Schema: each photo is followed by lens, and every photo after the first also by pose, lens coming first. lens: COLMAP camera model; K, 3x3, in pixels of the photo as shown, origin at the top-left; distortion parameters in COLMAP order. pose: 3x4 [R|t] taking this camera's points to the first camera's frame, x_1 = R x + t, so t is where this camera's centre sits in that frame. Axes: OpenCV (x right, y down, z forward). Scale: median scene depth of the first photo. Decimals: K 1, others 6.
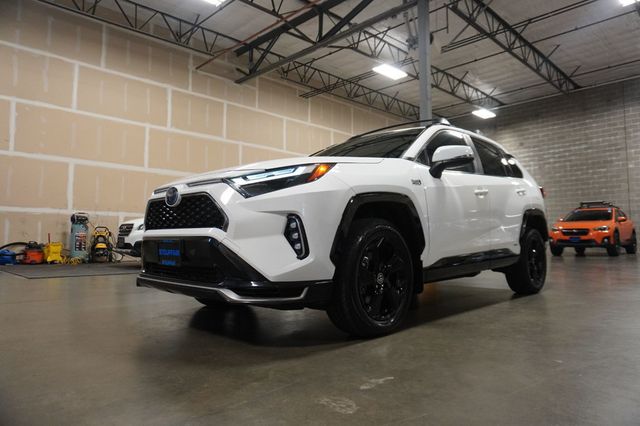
lens RADIAL K [[438.7, 0, 317.7], [0, 438.7, 212.5], [0, 0, 1]] dist [0.003243, -0.001454]
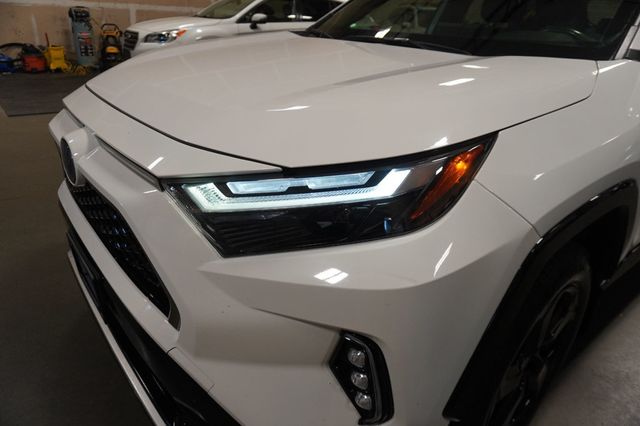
lens RADIAL K [[438.7, 0, 317.7], [0, 438.7, 212.5], [0, 0, 1]] dist [0.003243, -0.001454]
pose [[0.993617, 0.086025, -0.072972, -0.016582], [-0.043215, 0.887809, 0.458180, -0.054054], [0.104200, -0.452102, 0.885859, 0.173775]]
